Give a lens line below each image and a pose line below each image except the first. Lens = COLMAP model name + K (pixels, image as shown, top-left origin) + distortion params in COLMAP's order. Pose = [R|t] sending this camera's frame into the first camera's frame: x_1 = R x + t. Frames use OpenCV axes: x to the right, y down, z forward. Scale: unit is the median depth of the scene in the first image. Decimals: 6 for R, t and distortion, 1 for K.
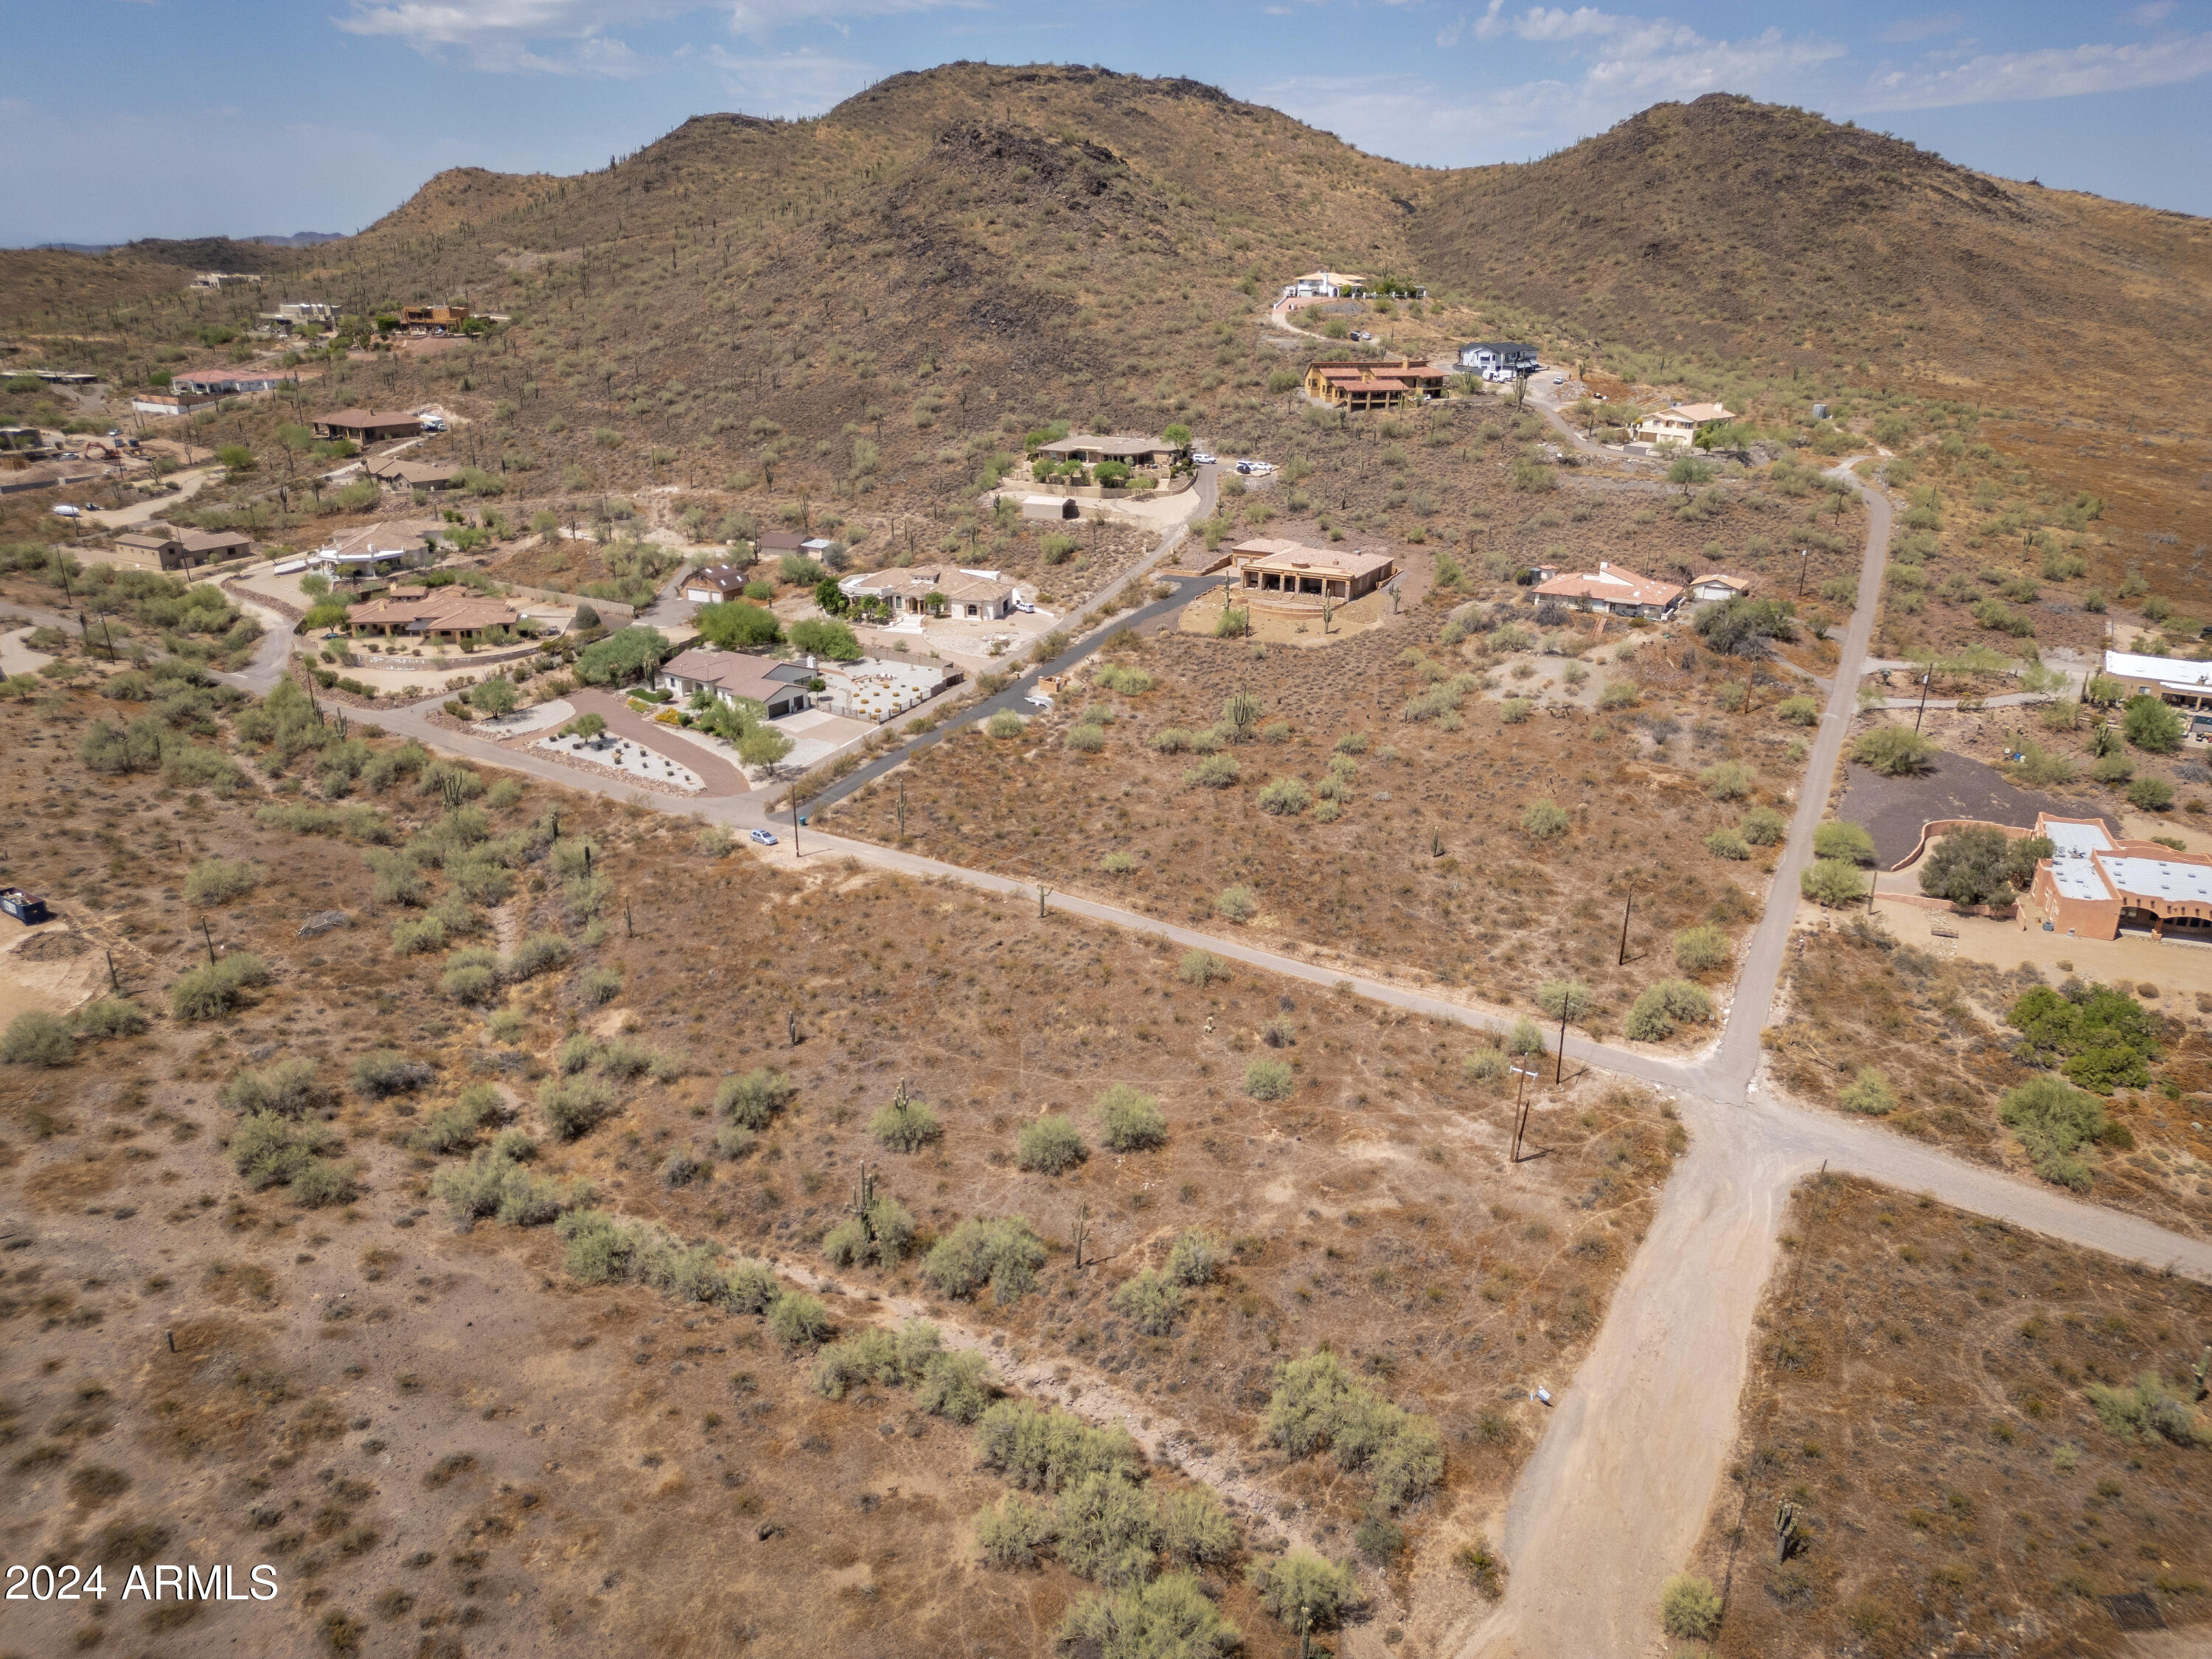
lens RADIAL K [[1567.3, 0, 1110.3], [0, 1567.3, 820.5], [0, 0, 1]] dist [0.060728, -0.050460]
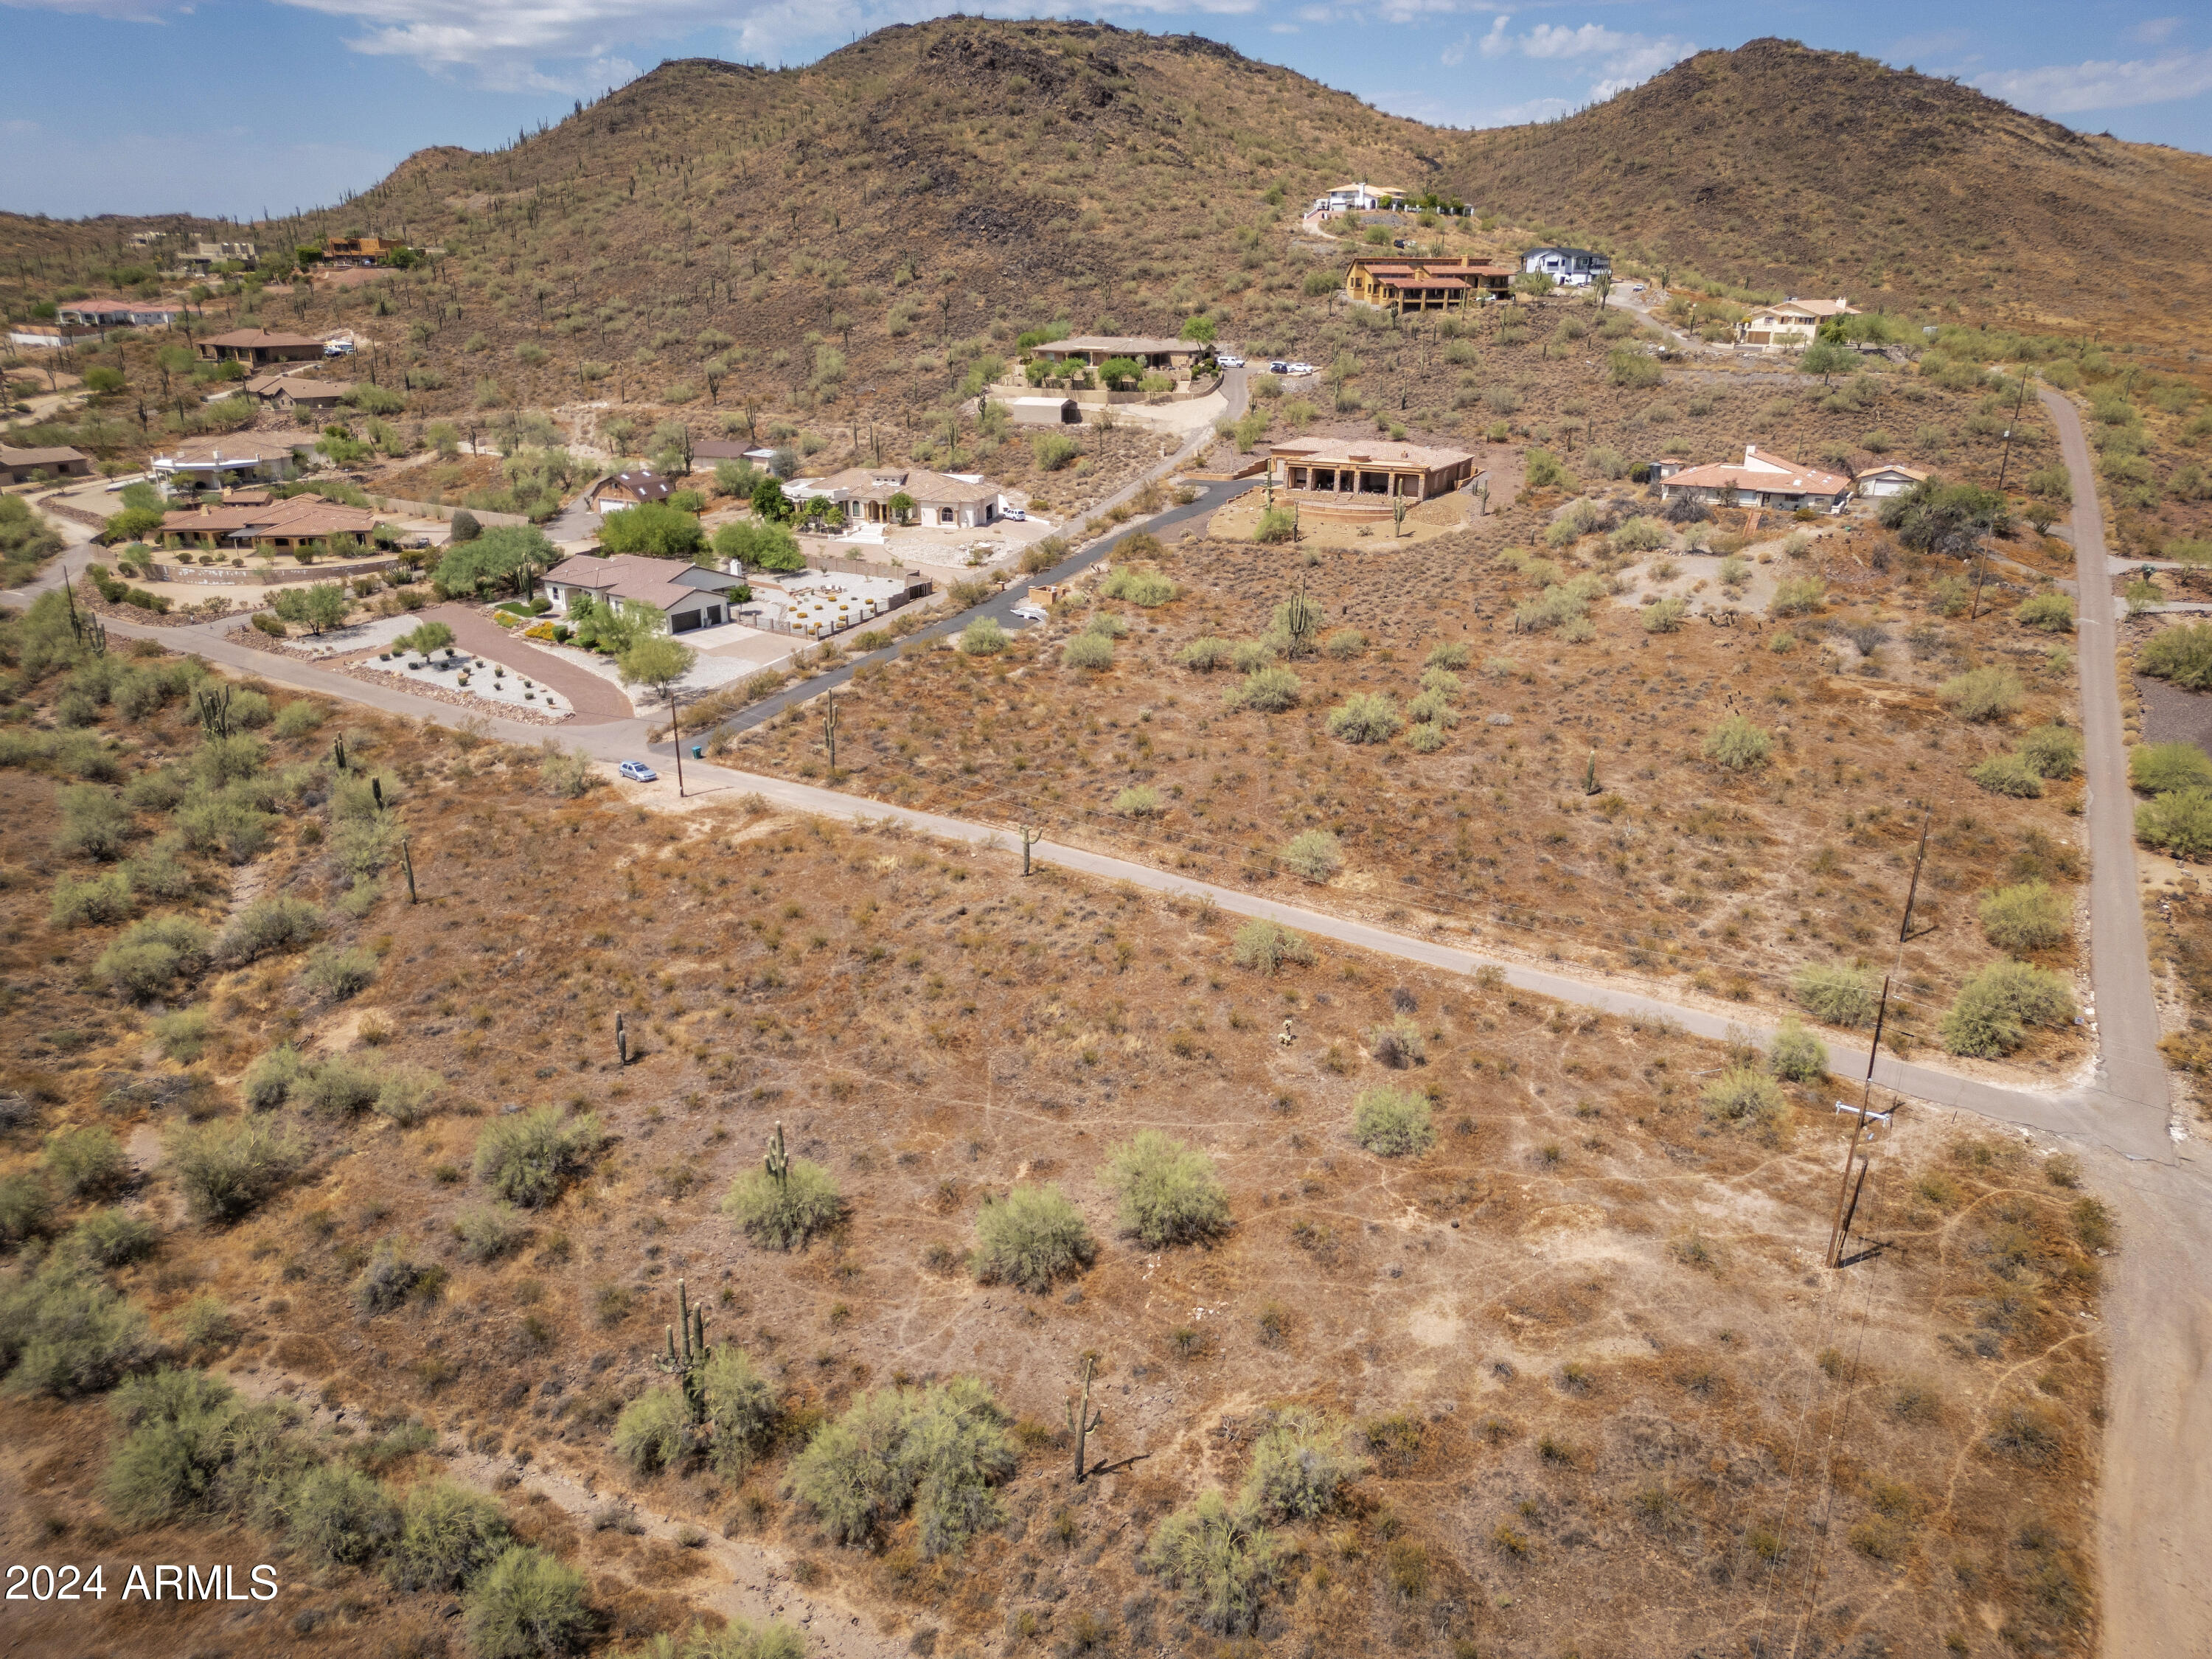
lens RADIAL K [[1567.3, 0, 1114.1], [0, 1567.3, 825.5], [0, 0, 1]] dist [0.060728, -0.050460]
pose [[1.000000, -0.000447, 0.000552, -0.004476], [0.000450, 0.999977, -0.006713, 0.033066], [-0.000549, 0.006713, 0.999977, 0.236512]]
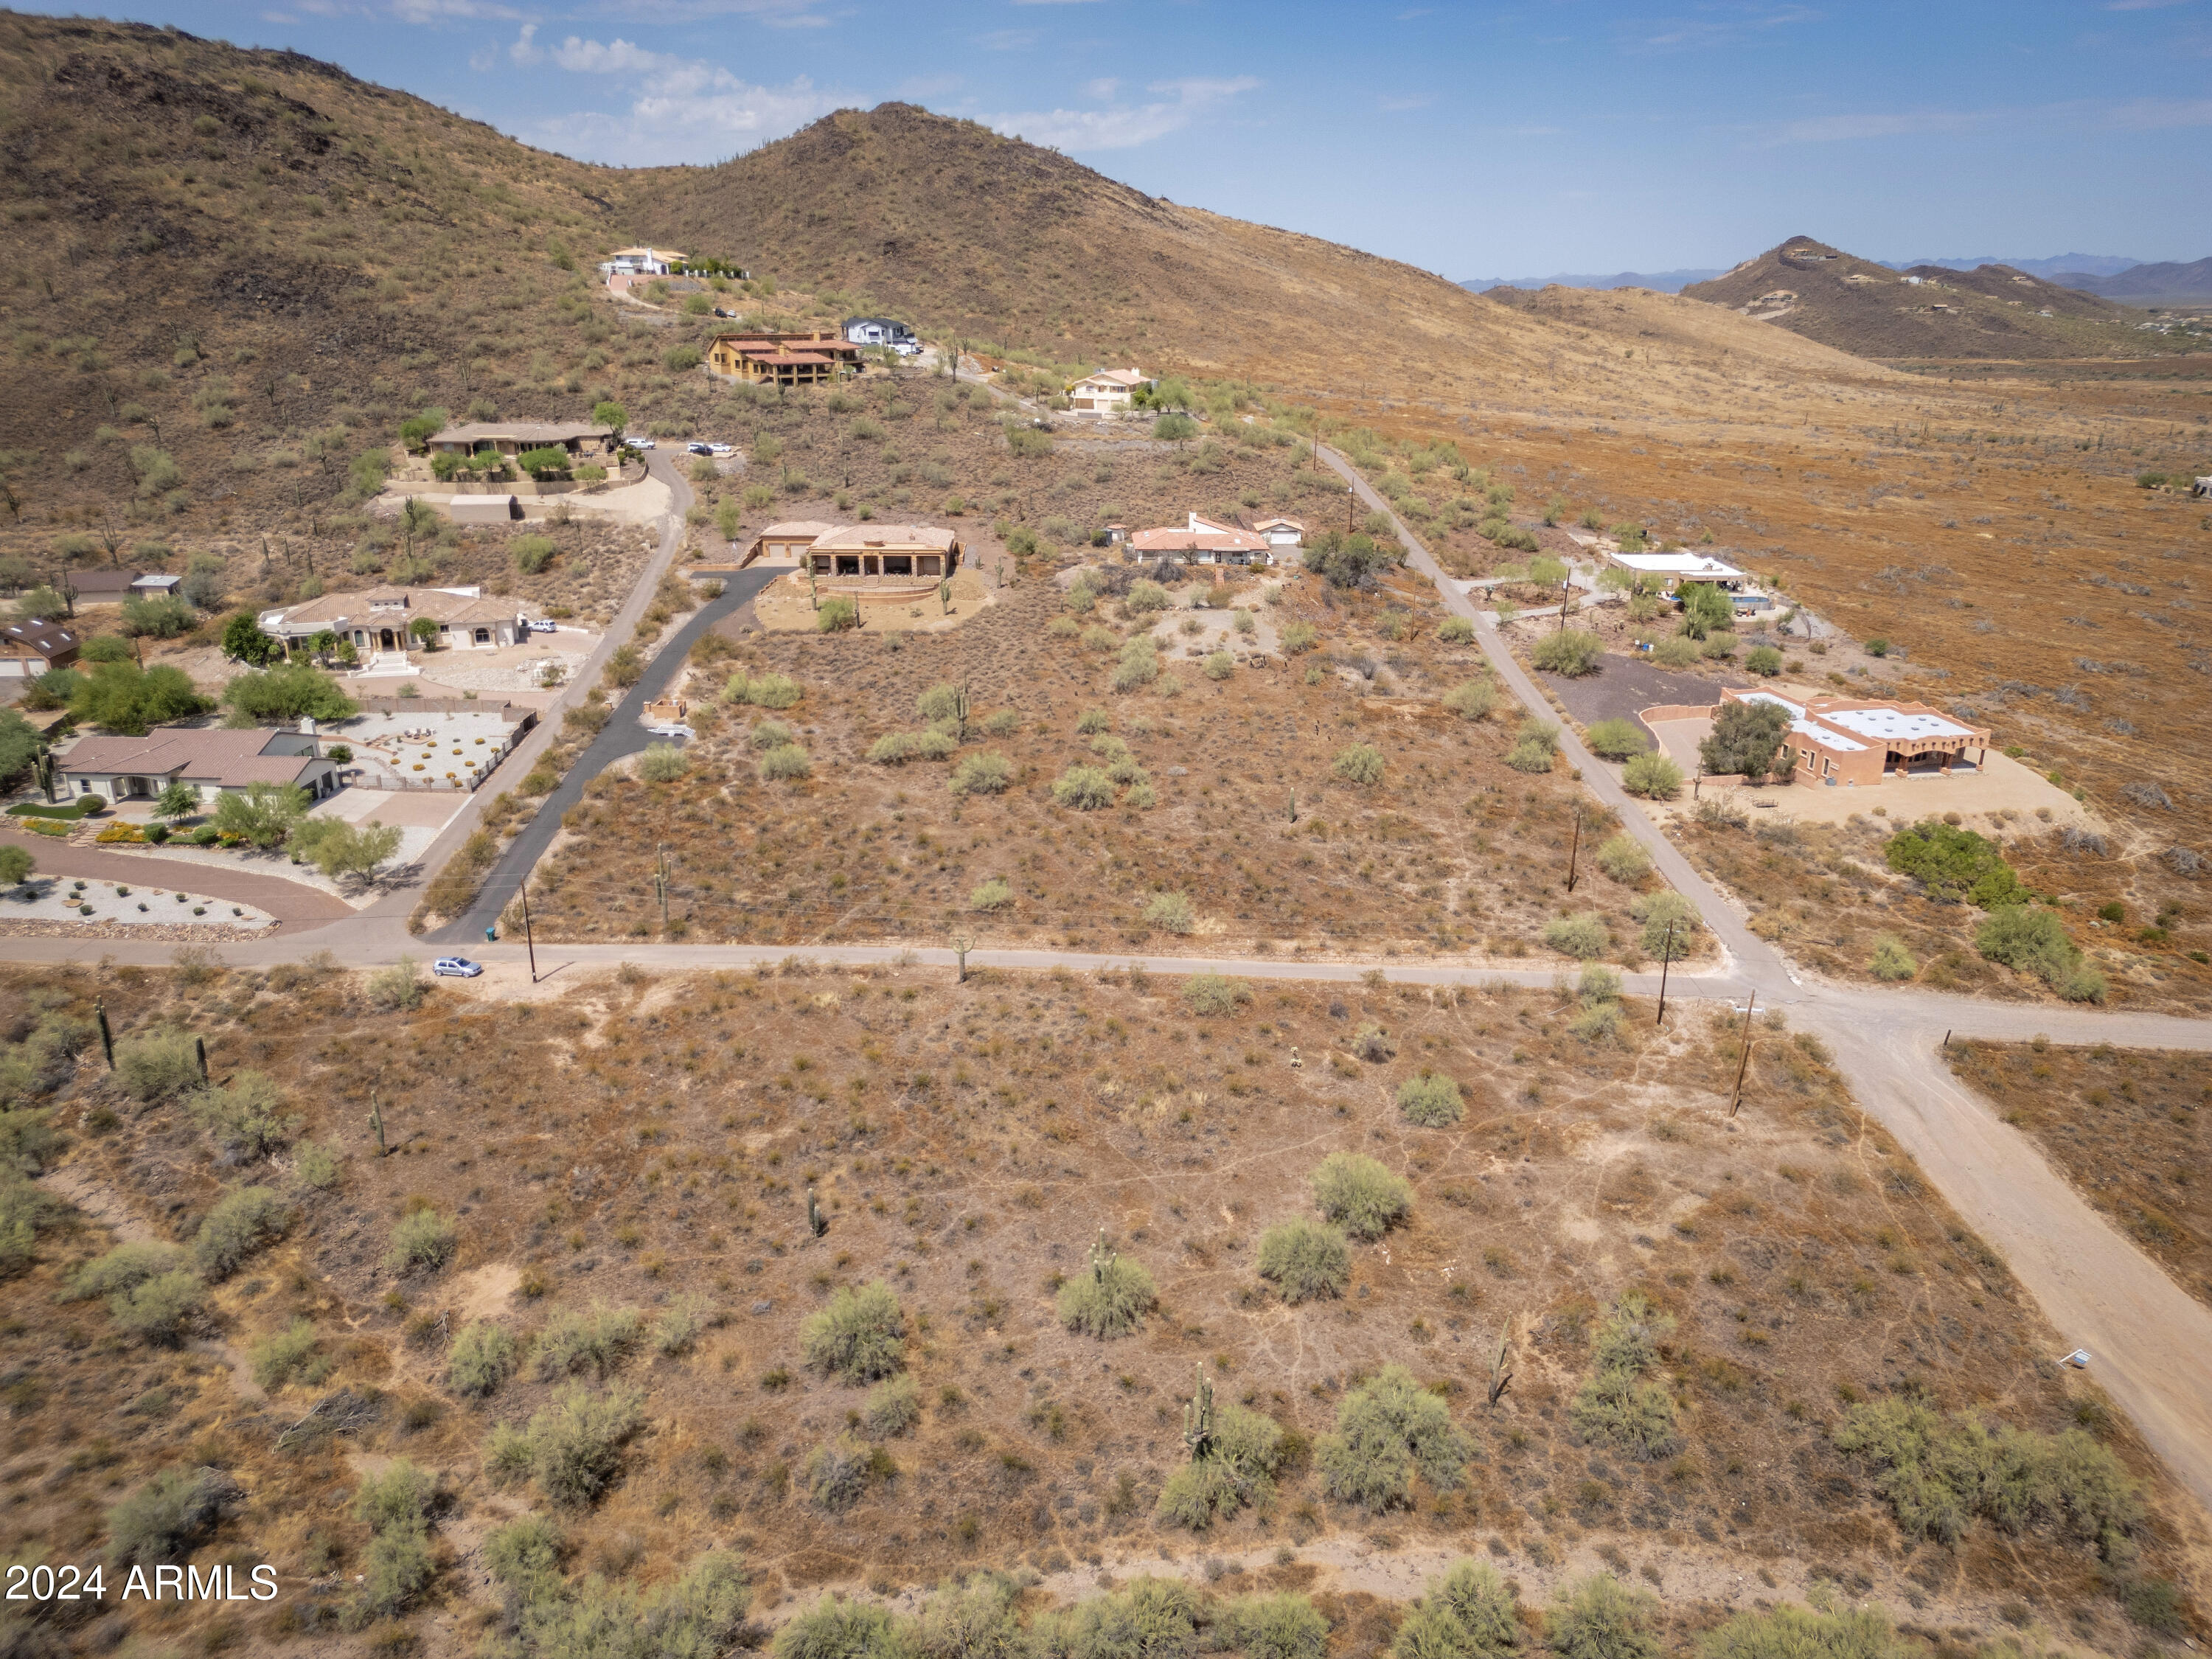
lens RADIAL K [[1567.3, 0, 1113.5], [0, 1567.3, 818.2], [0, 0, 1]] dist [0.060728, -0.050460]
pose [[0.857153, -0.167981, 0.486900, -0.247072], [0.176982, 0.983820, 0.027856, -0.017431], [-0.483701, 0.062296, 0.873013, 0.221938]]
